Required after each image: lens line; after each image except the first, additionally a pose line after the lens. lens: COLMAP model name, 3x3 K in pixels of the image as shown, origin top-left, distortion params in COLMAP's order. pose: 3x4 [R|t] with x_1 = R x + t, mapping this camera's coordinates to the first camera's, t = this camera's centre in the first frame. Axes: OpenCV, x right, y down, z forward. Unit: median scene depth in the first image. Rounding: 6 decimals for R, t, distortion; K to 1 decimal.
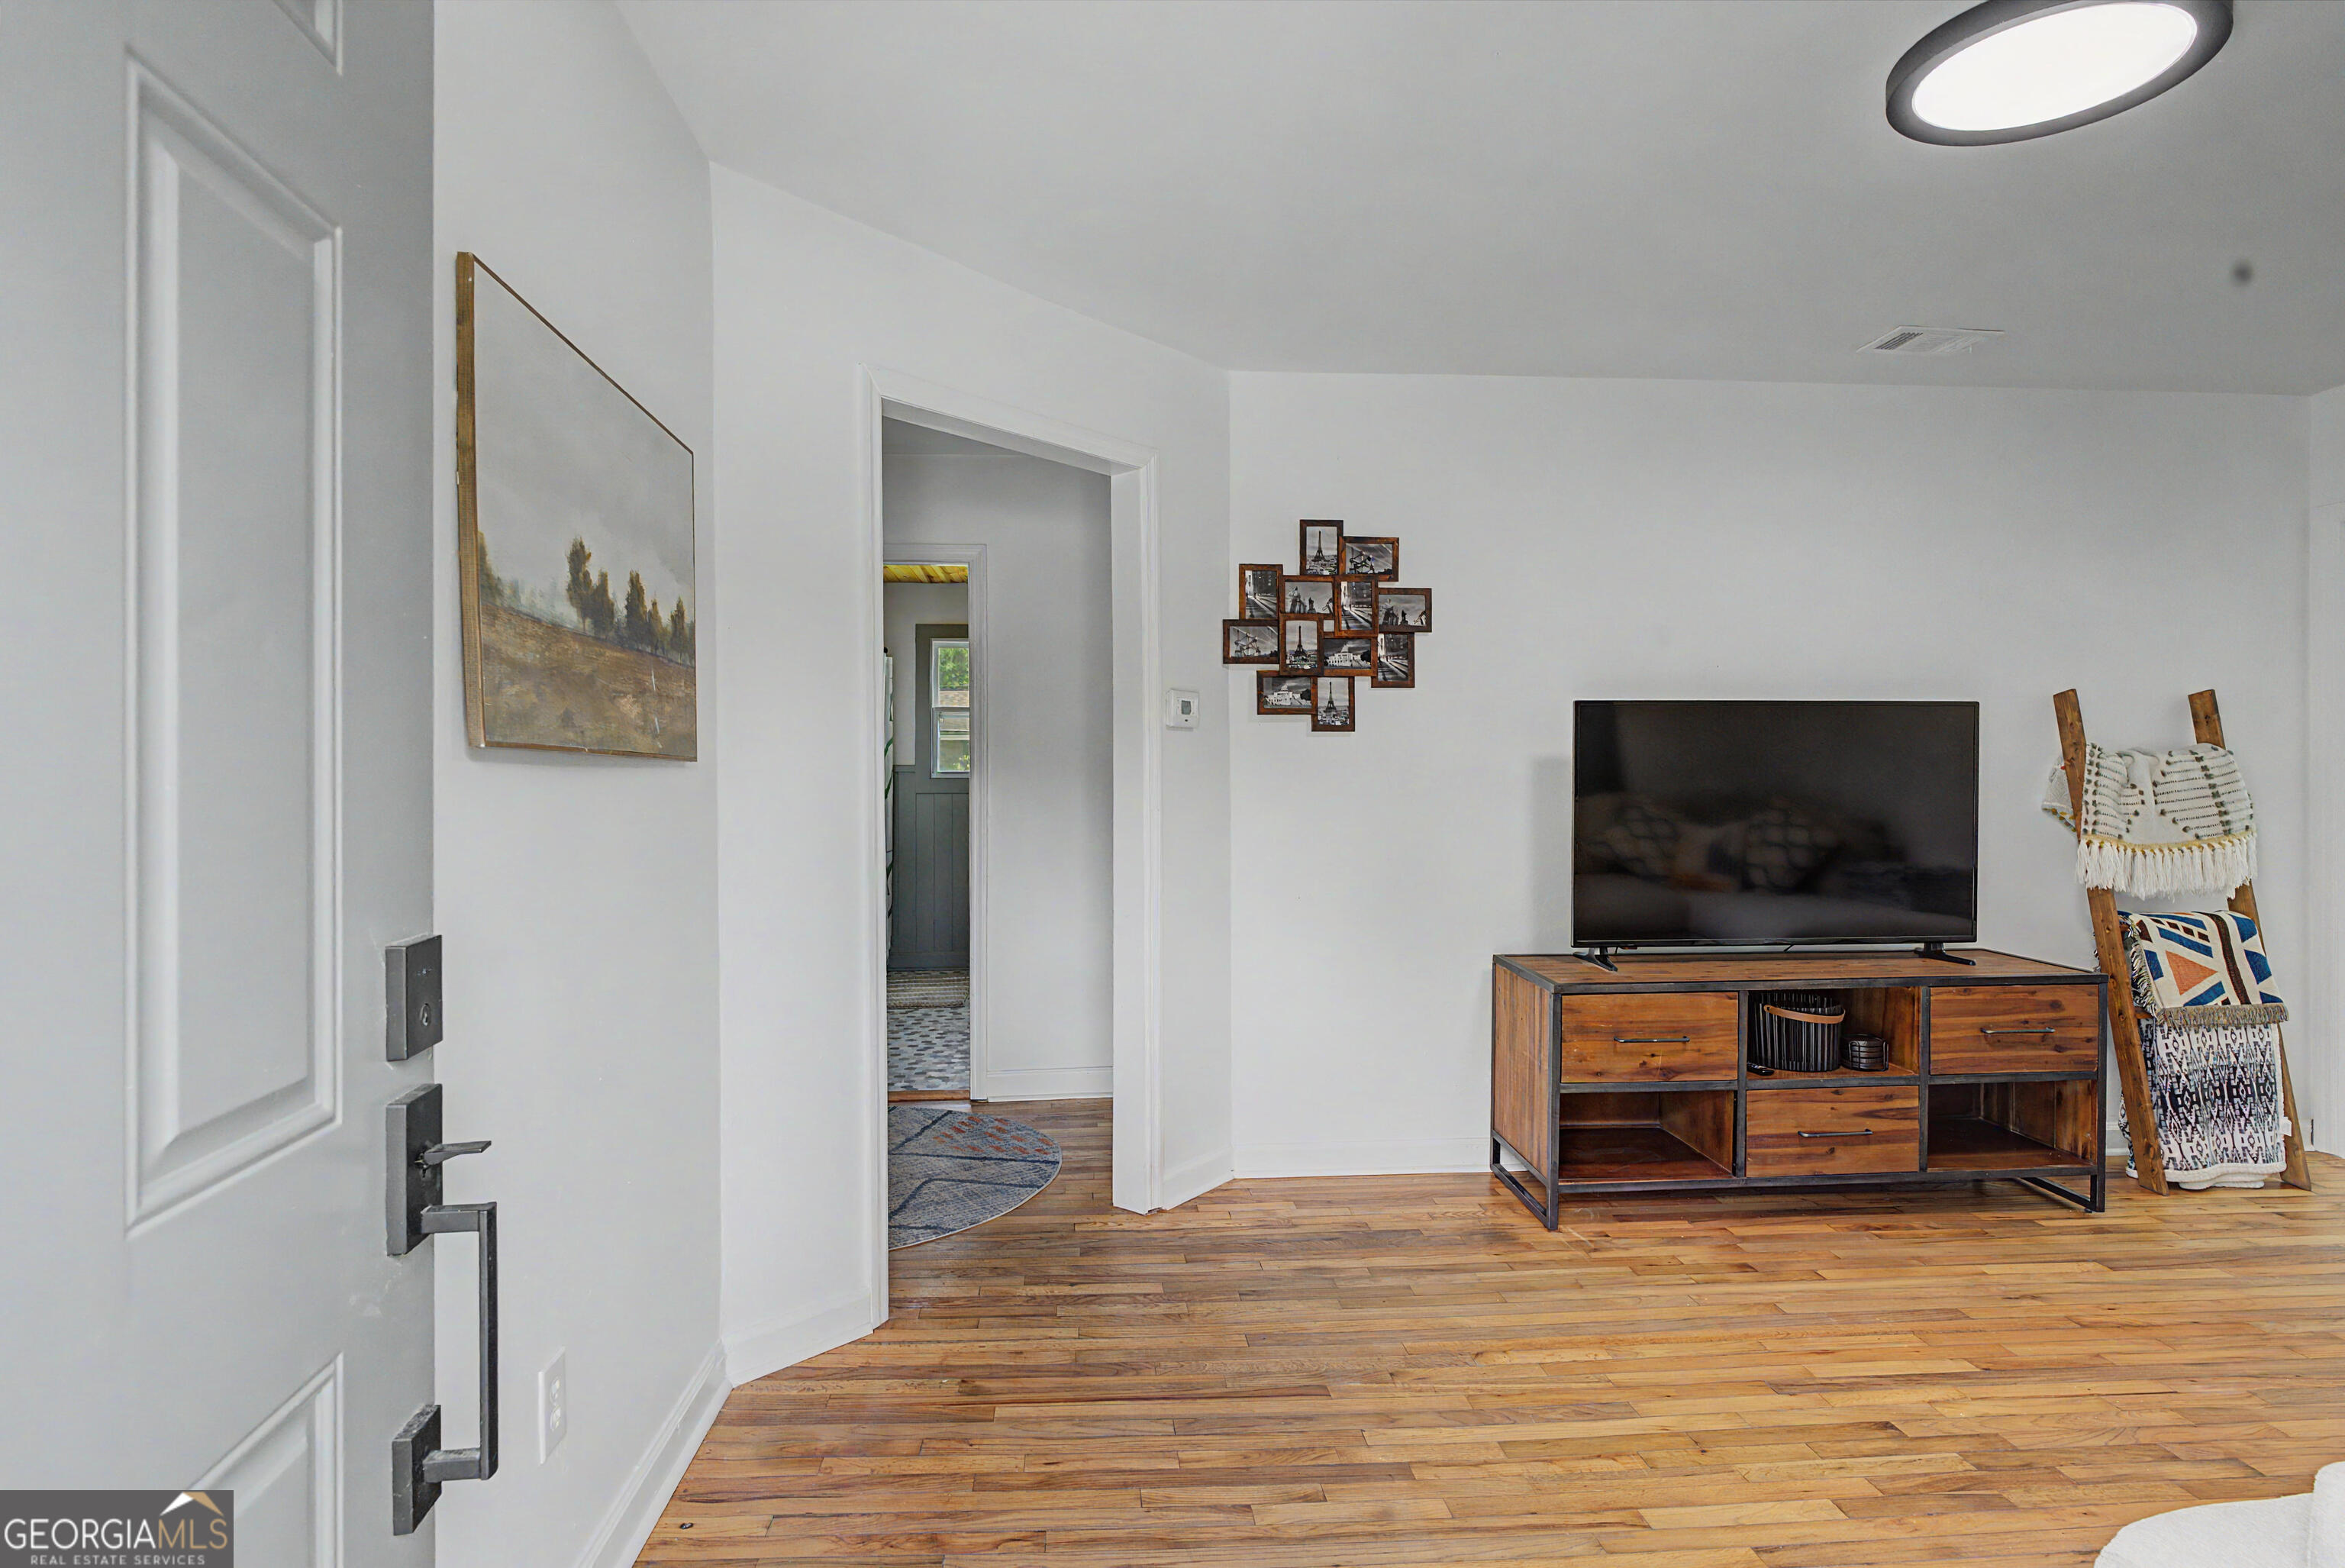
lens RADIAL K [[1267.8, 0, 1165.8], [0, 1267.8, 781.6], [0, 0, 1]] dist [-0.003321, 0.001126]
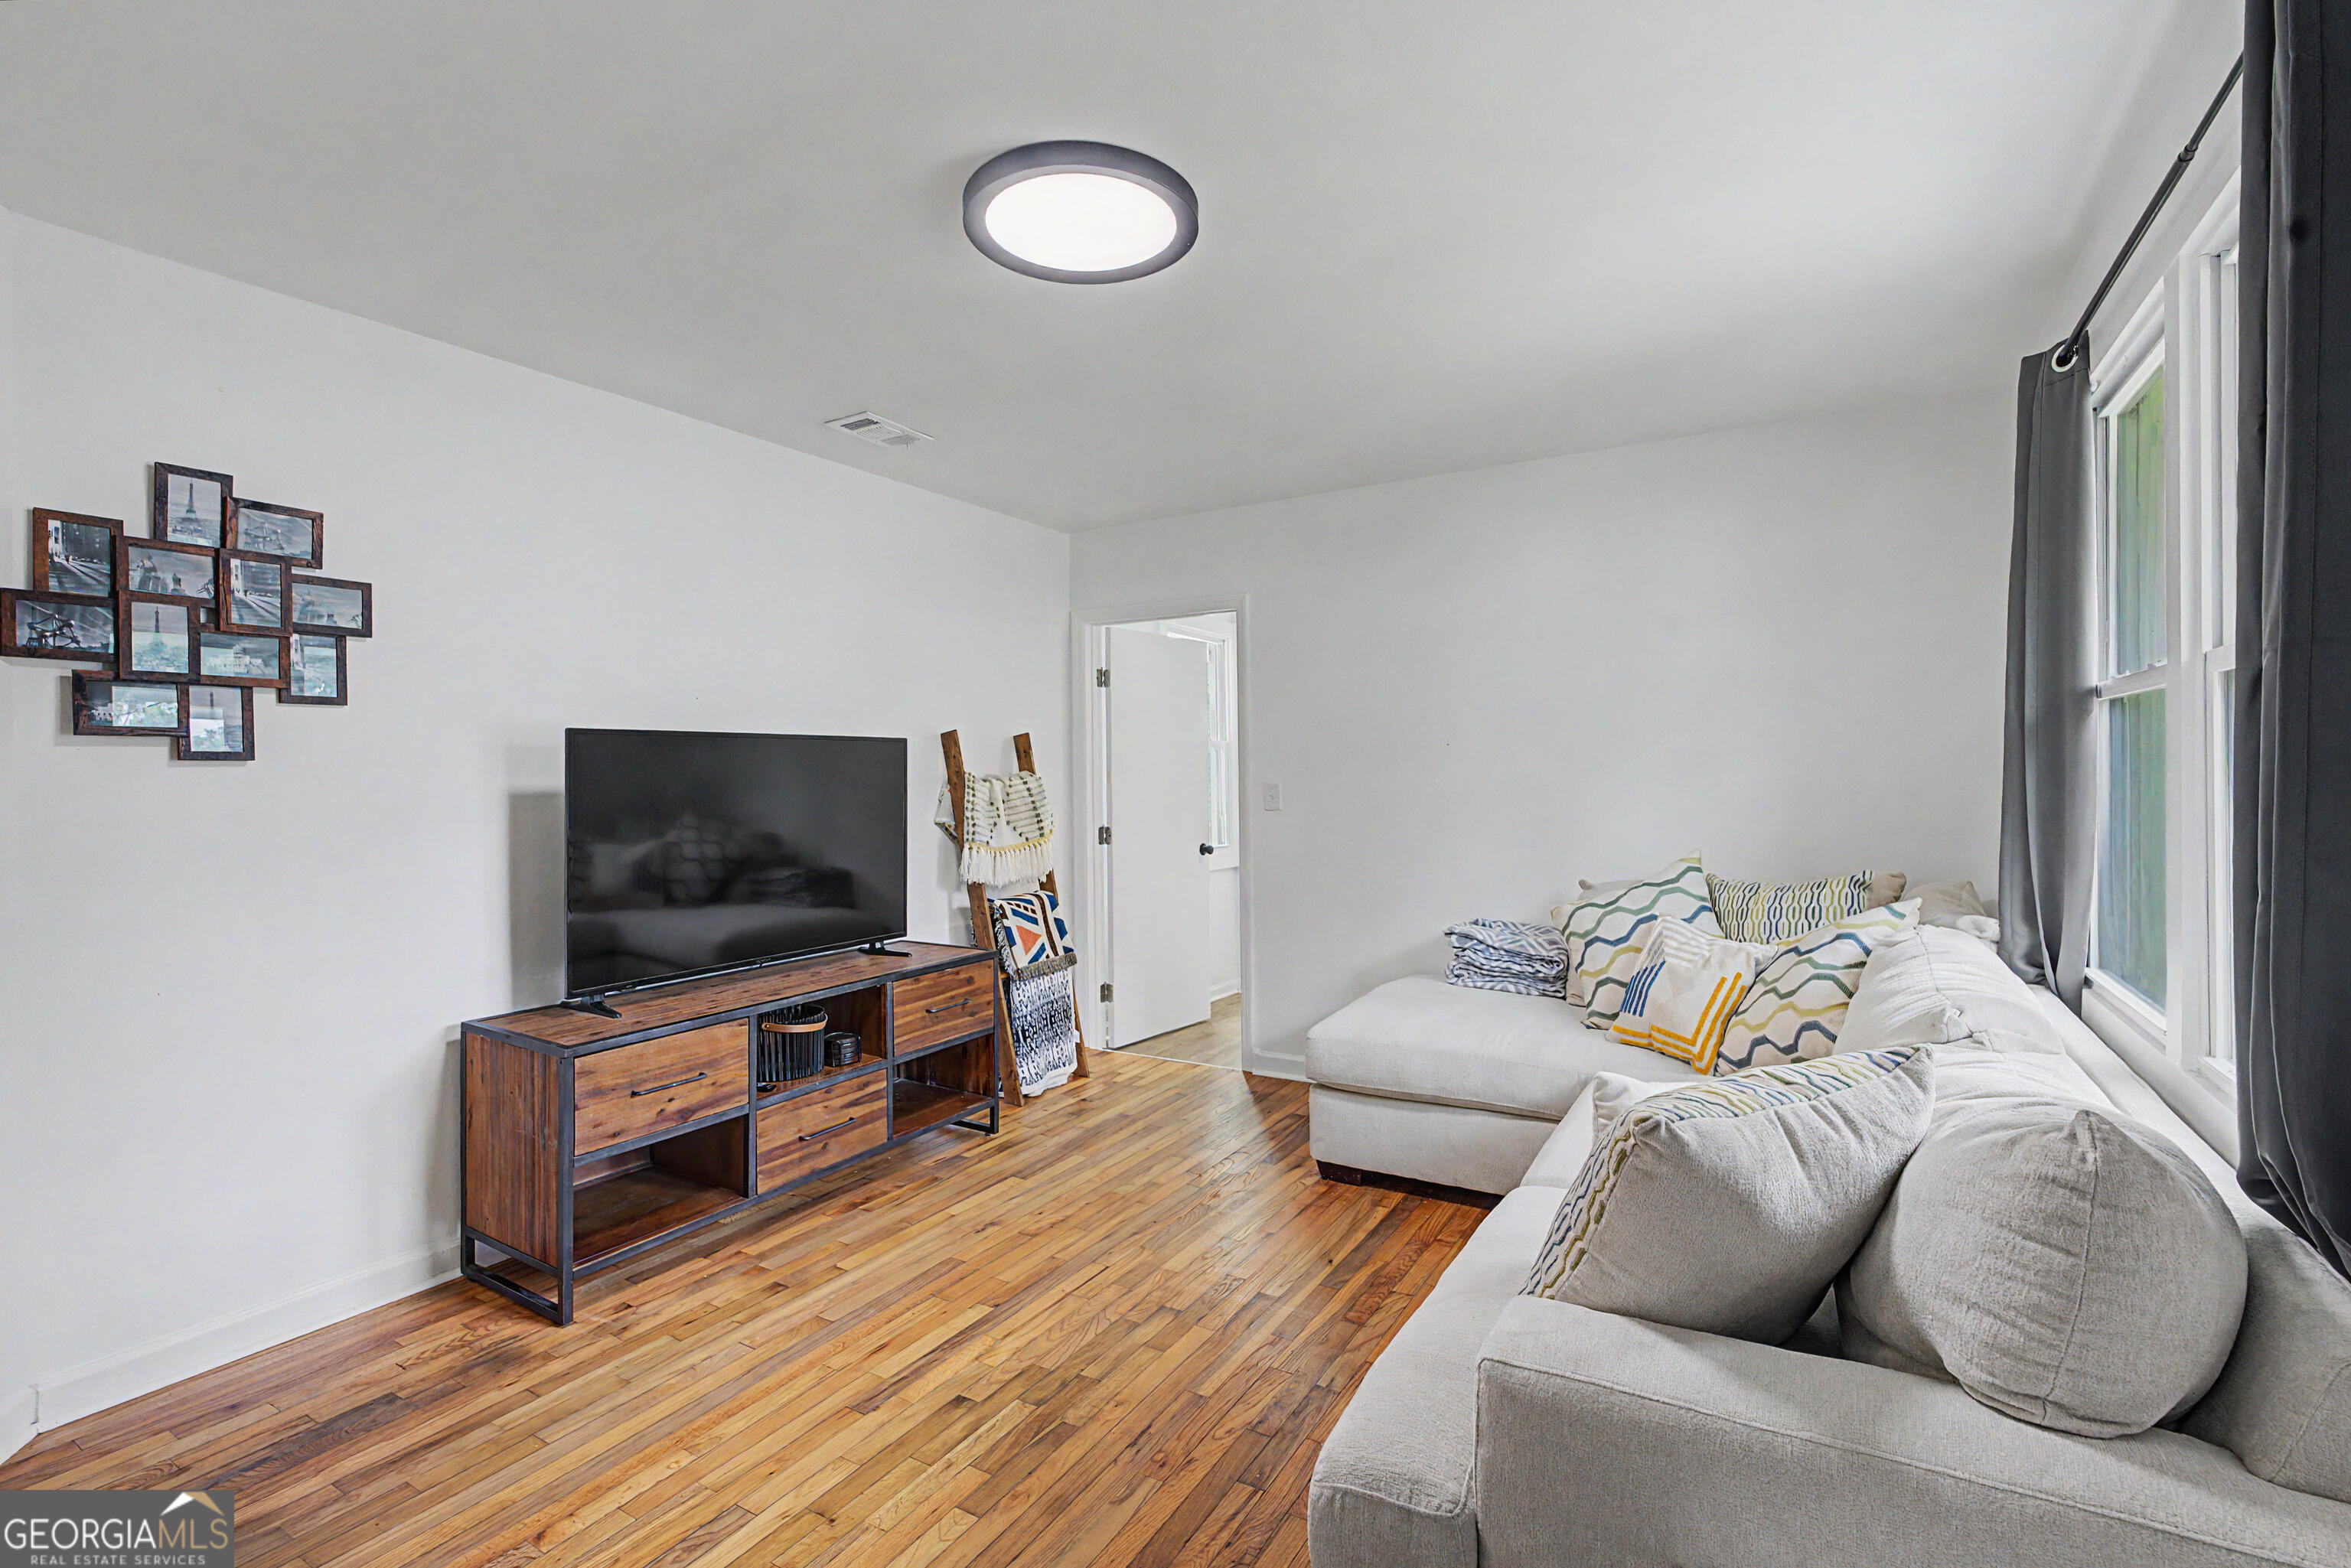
lens RADIAL K [[1076.2, 0, 1165.0], [0, 1076.2, 780.6], [0, 0, 1]] dist [-0.006870, -0.001110]
pose [[0.581338, -0.010870, 0.813589, -0.056050], [0.017400, 0.999848, 0.000925, -0.020127], [-0.813476, 0.013618, 0.581439, 0.205142]]
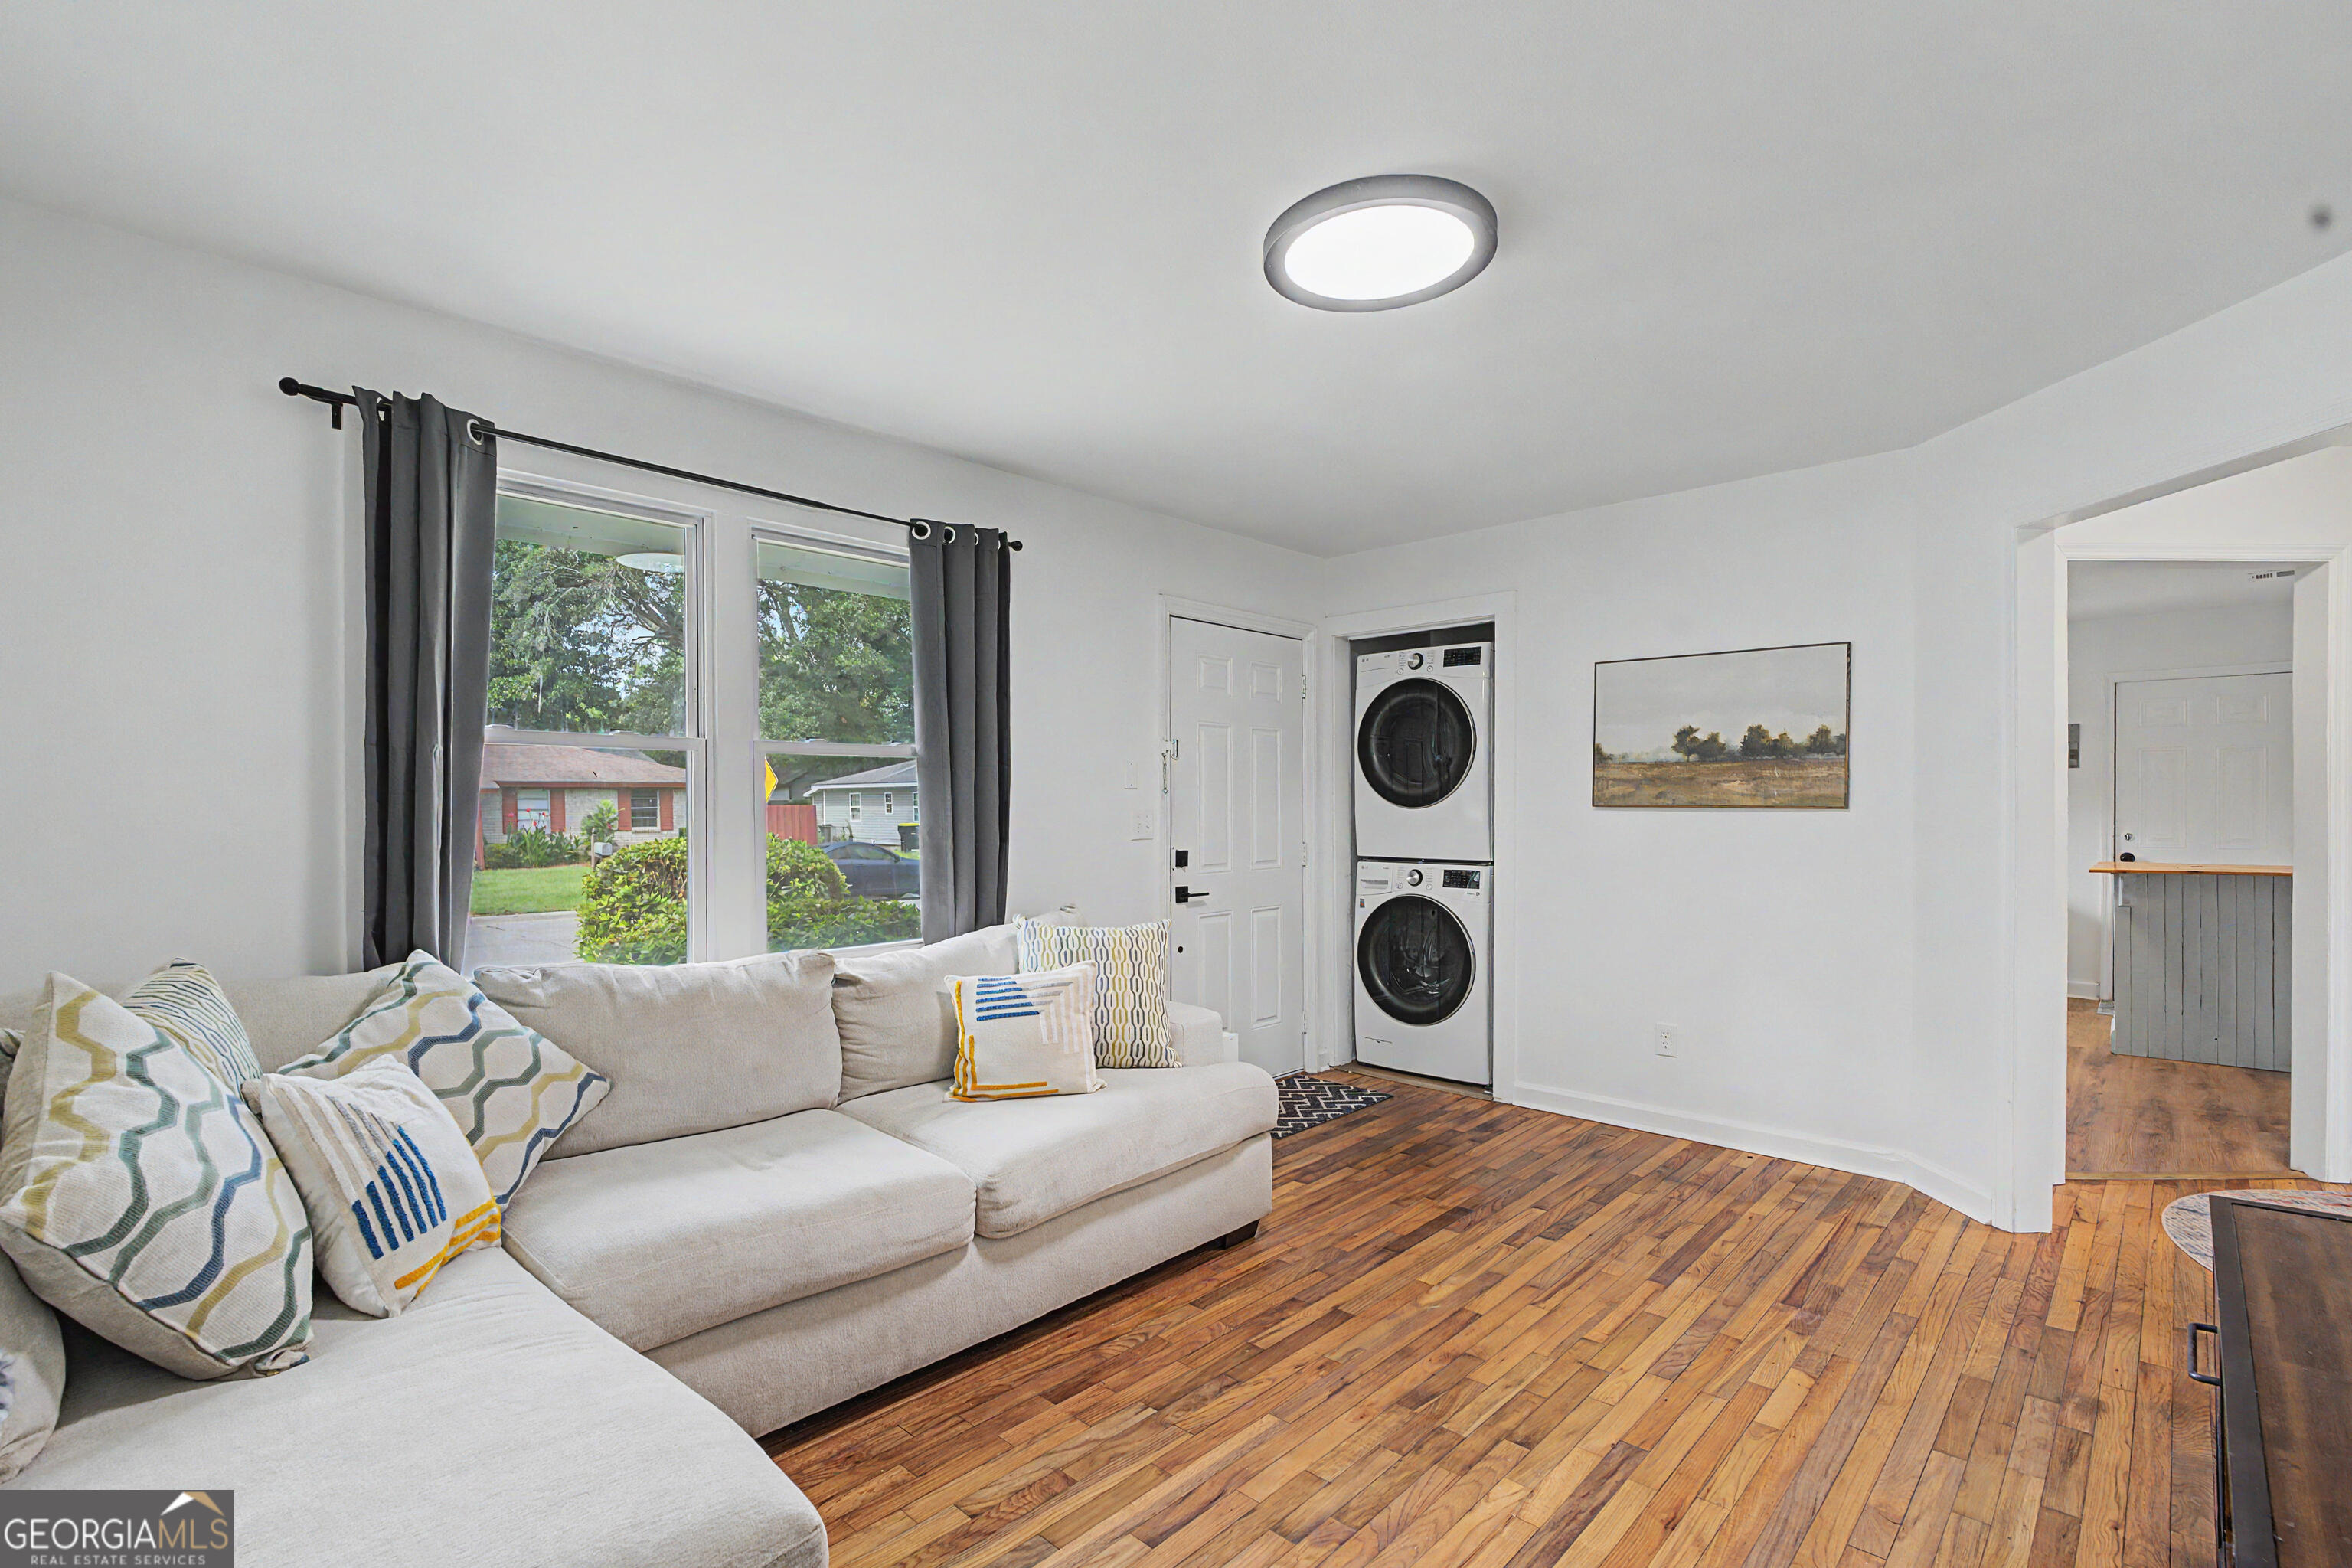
lens RADIAL K [[1076.7, 0, 1181.6], [0, 1076.7, 800.3], [0, 0, 1]] dist [-0.006870, -0.001110]
pose [[-0.732554, 0.001889, -0.680706, 0.944509], [0.001177, 0.999998, 0.001509, -0.021047], [0.680708, 0.000304, -0.732555, 0.991744]]
